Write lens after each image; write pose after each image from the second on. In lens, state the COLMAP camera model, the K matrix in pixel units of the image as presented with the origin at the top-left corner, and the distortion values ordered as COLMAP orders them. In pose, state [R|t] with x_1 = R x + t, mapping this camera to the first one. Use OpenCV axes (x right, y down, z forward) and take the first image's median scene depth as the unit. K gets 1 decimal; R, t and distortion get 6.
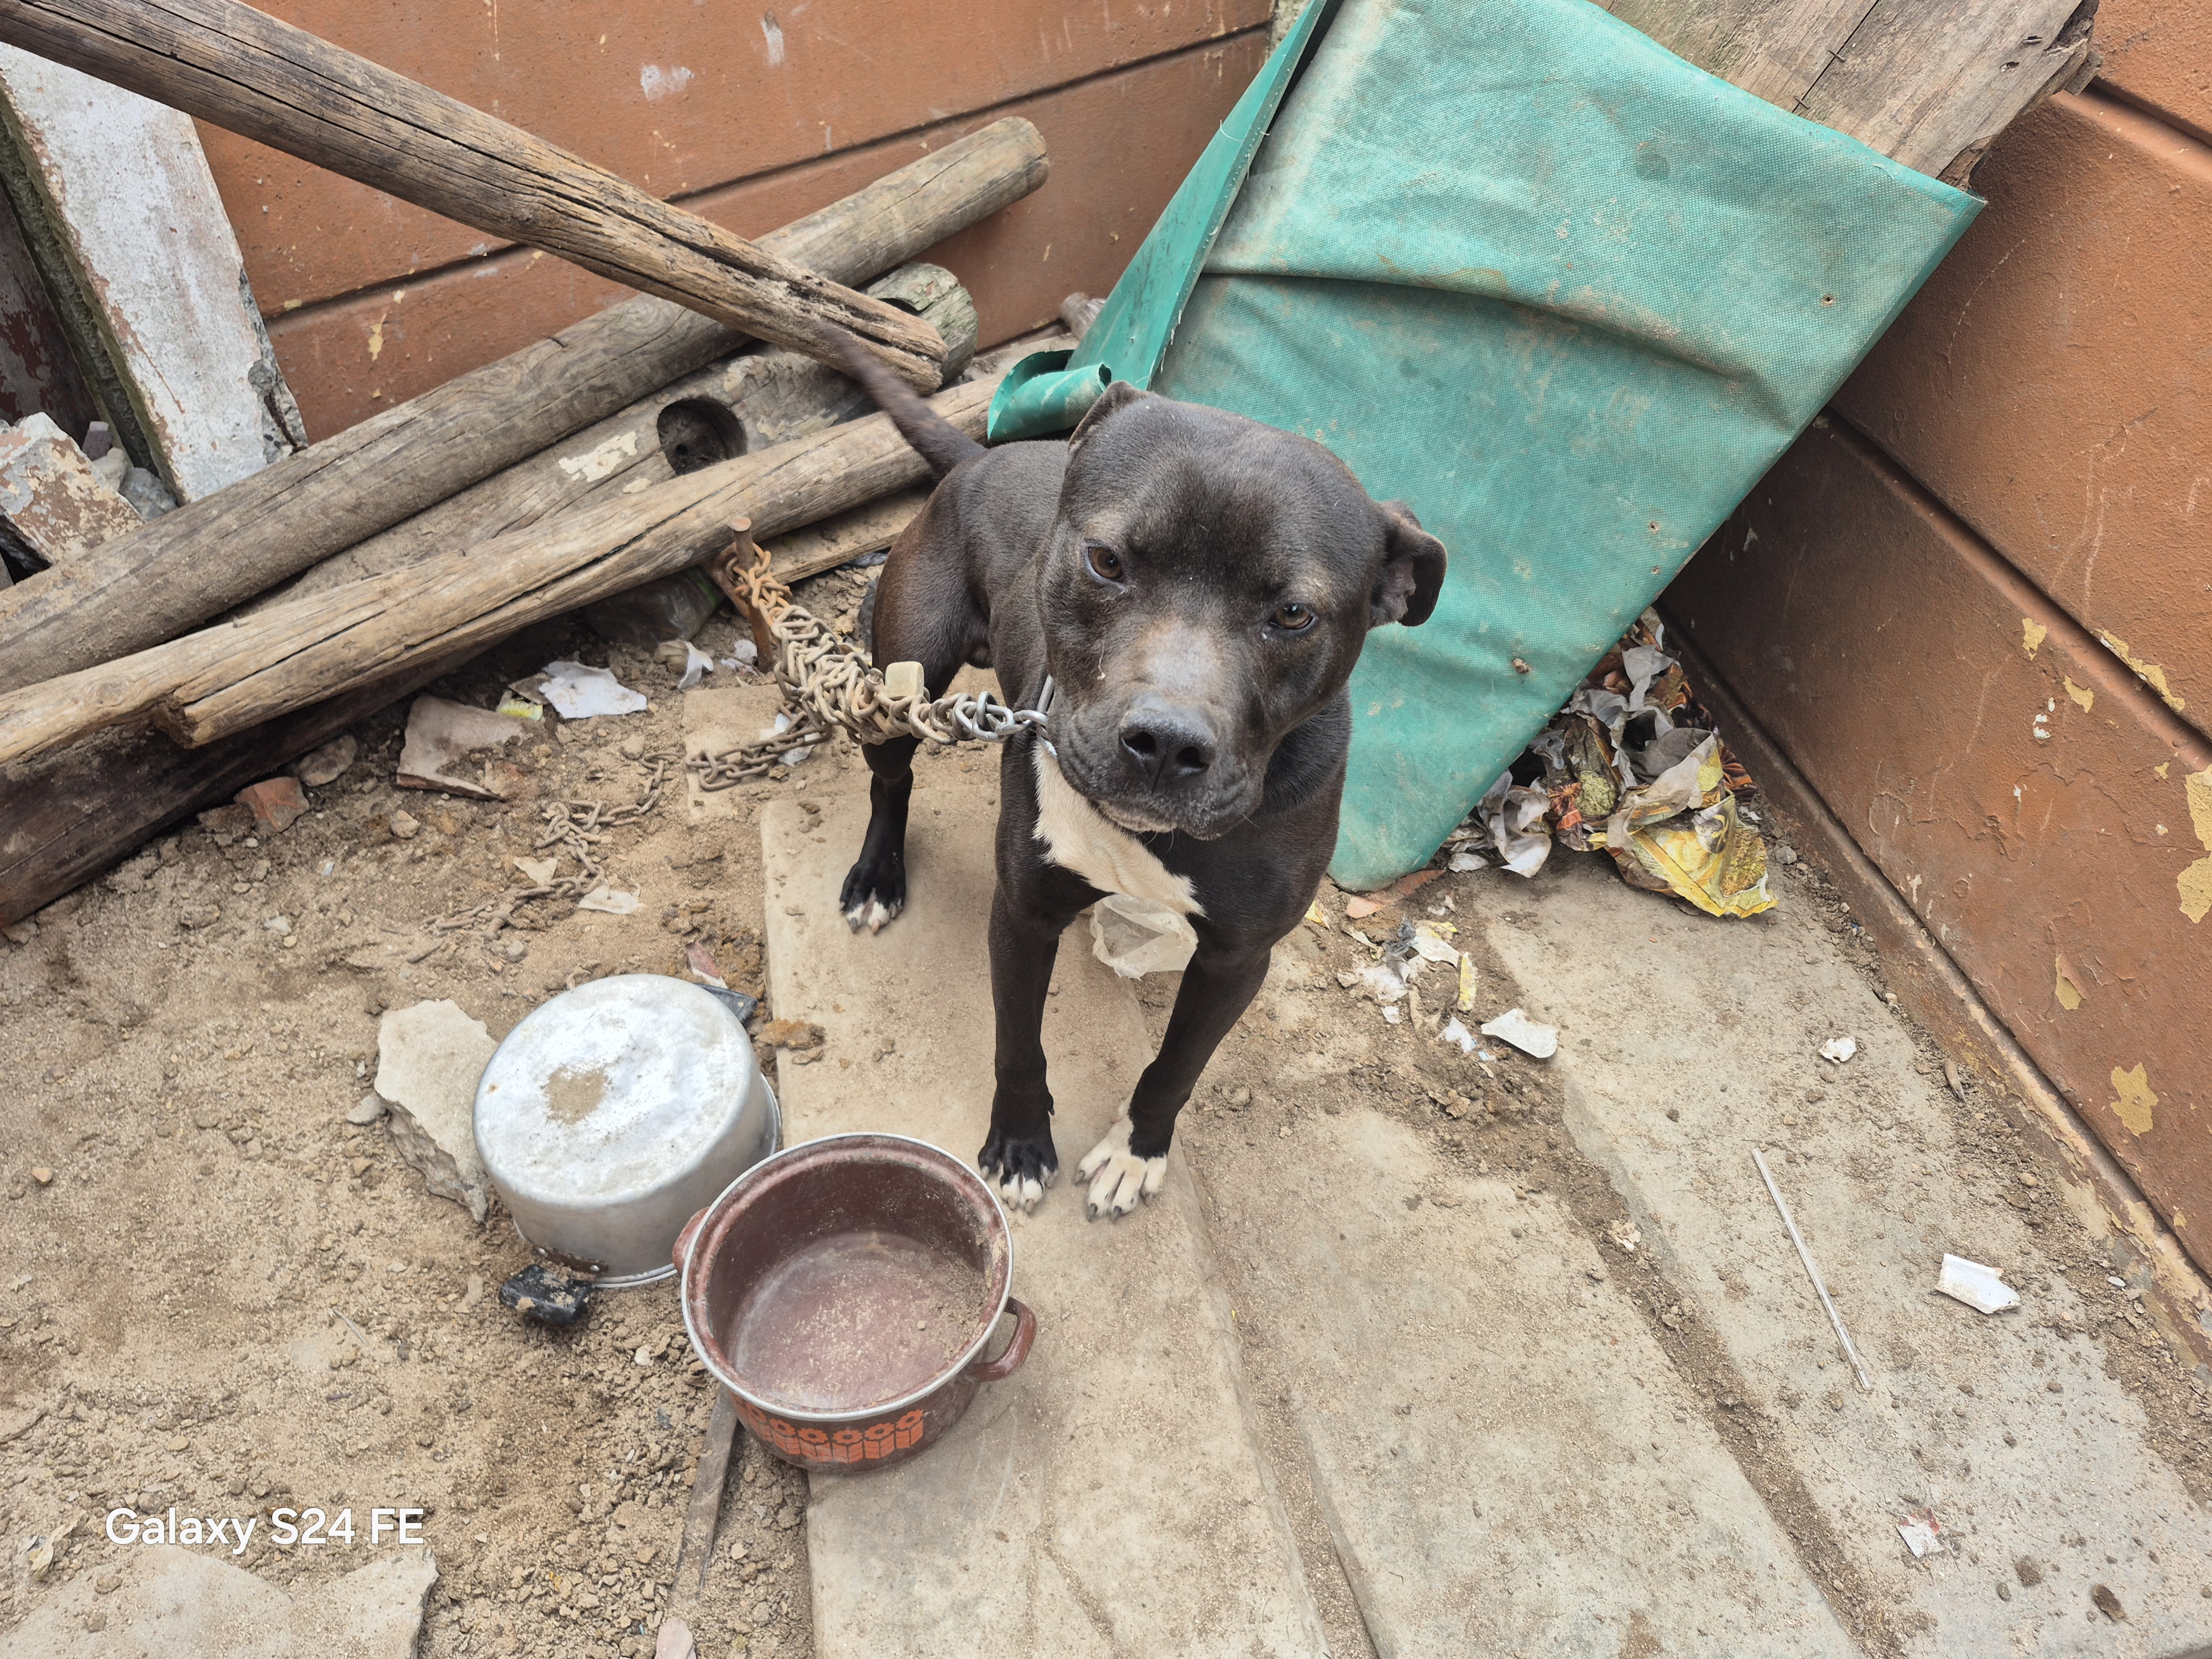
lens RADIAL K [[1493.7, 0, 1143.4], [0, 1493.7, 889.5], [0, 0, 1]] dist [0.057712, -0.062665]
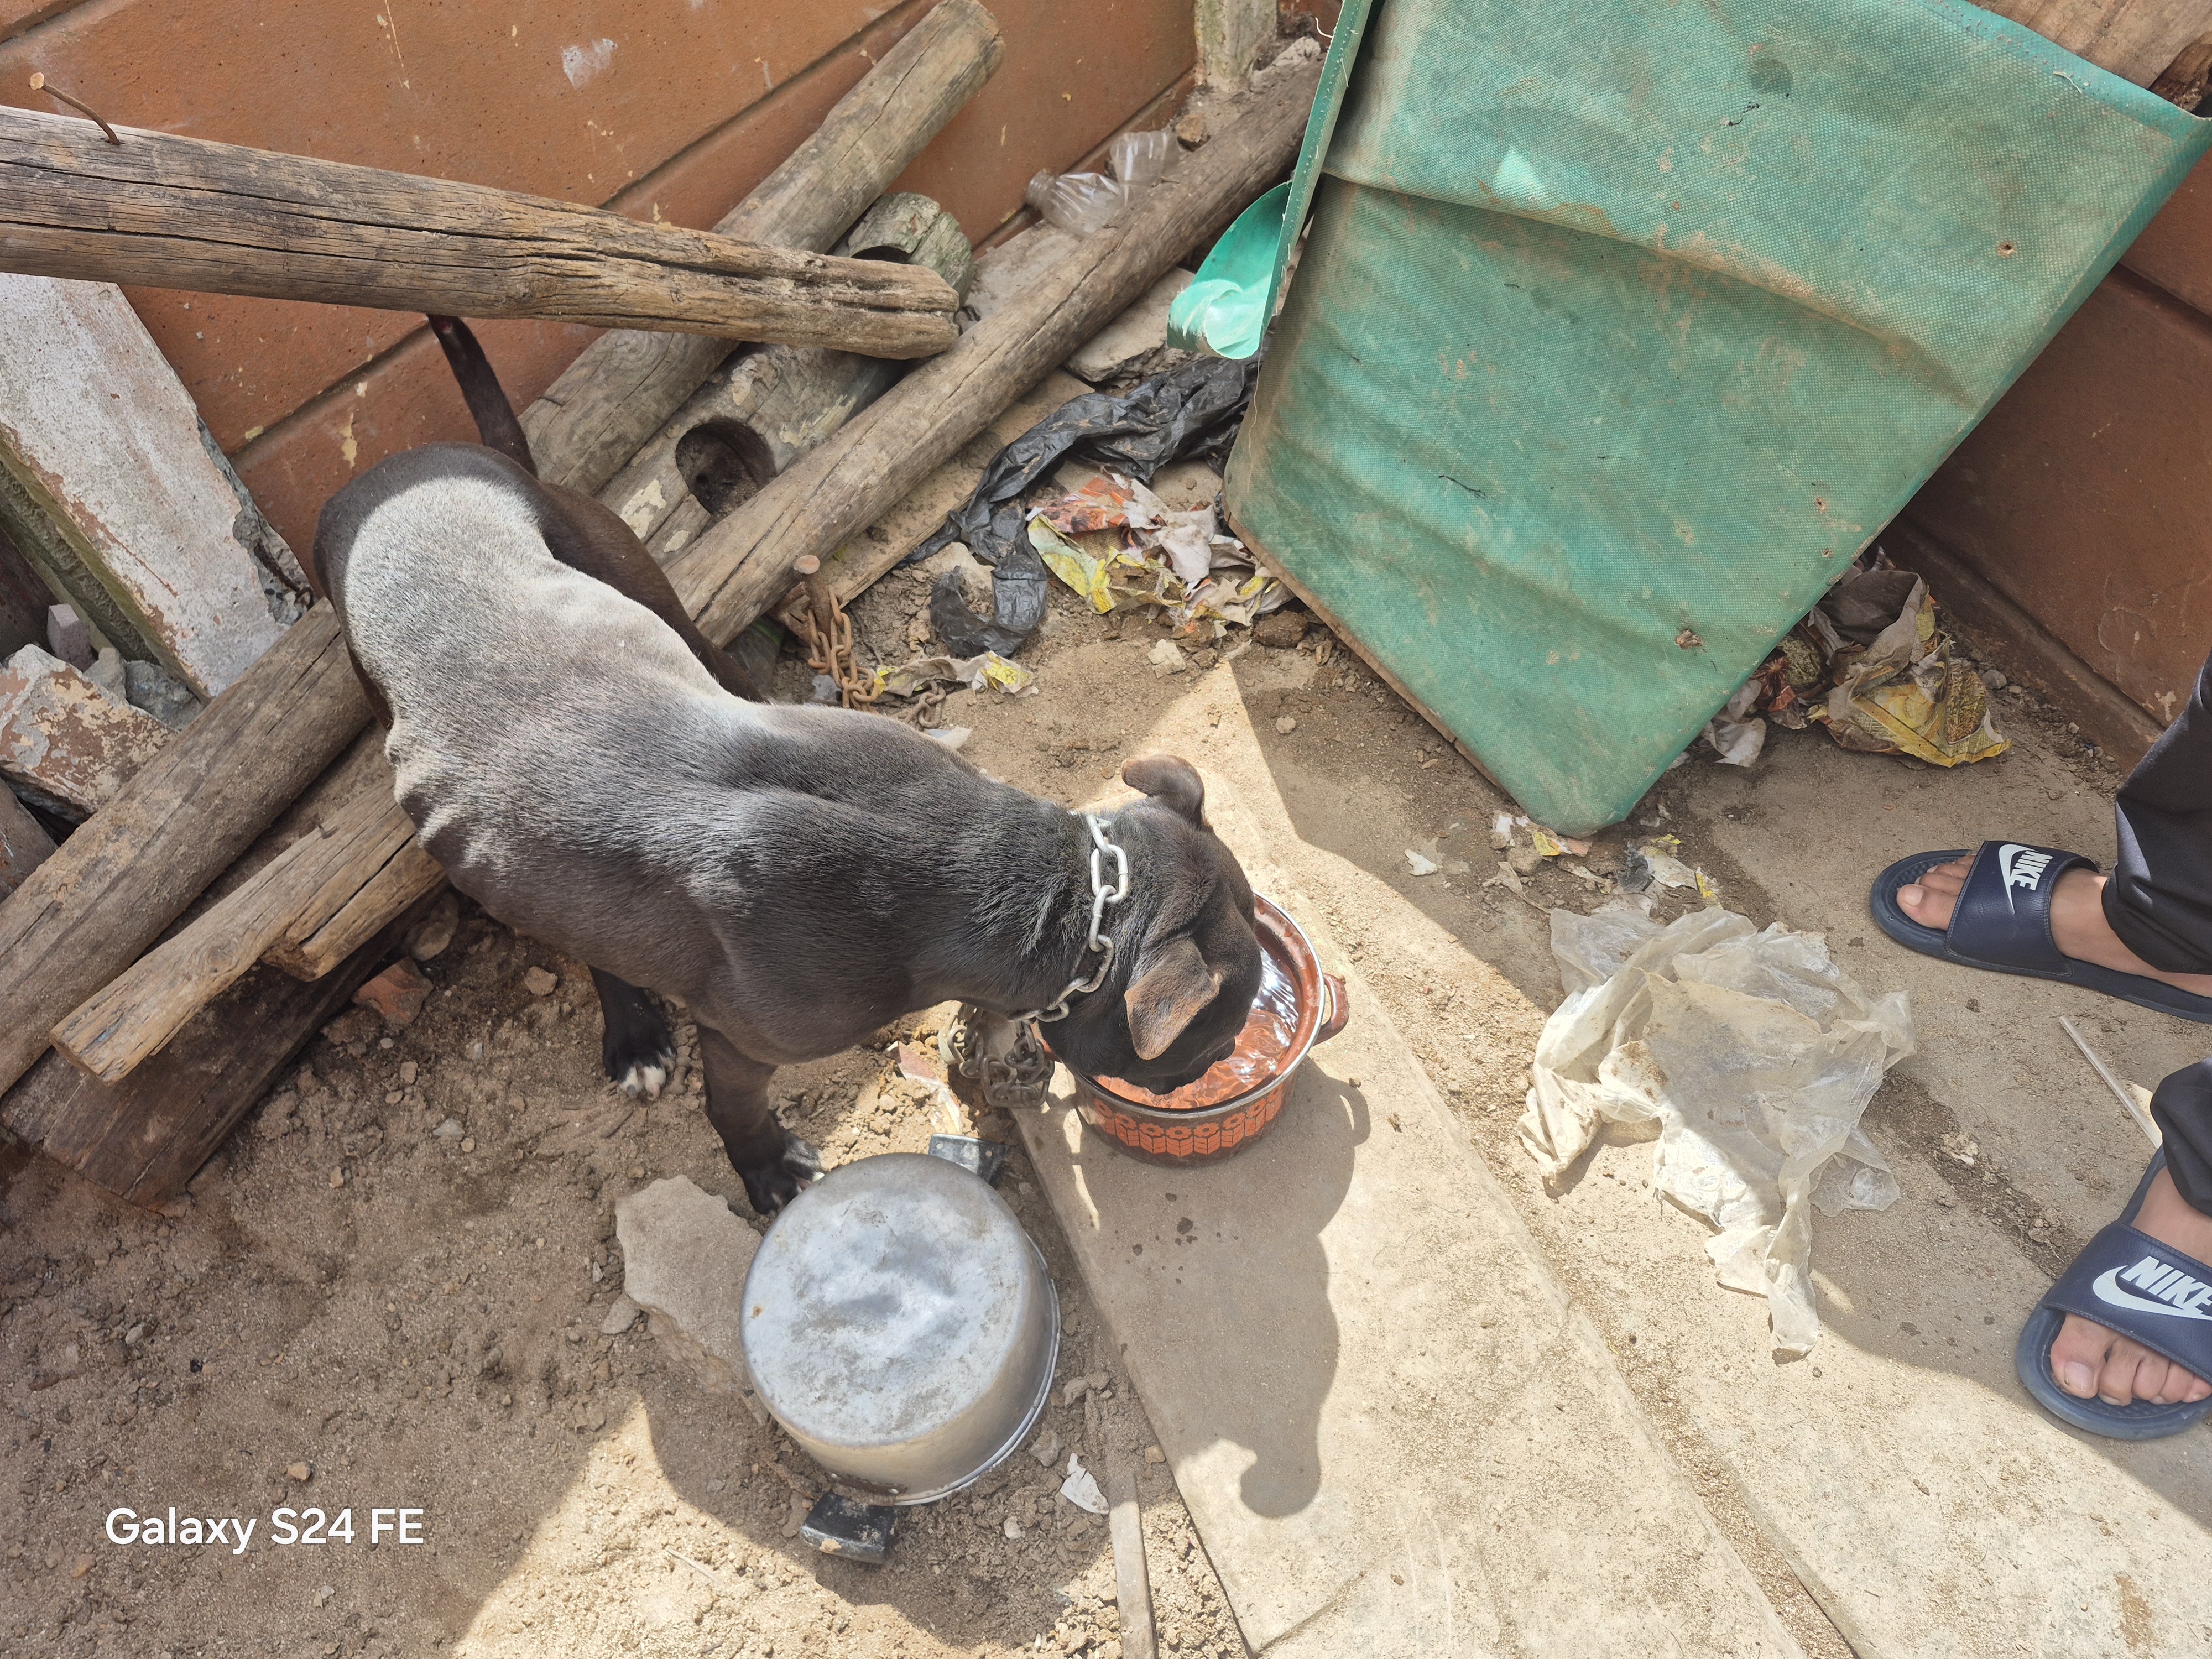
lens RADIAL K [[1466.8, 0, 1092.9], [0, 1466.8, 828.8], [0, 0, 1]] dist [0.084984, -0.115251]
pose [[0.975270, -0.219135, 0.028793, -0.180726], [0.213414, 0.967566, 0.135166, -0.192611], [-0.057479, -0.125679, 0.990404, 0.112710]]
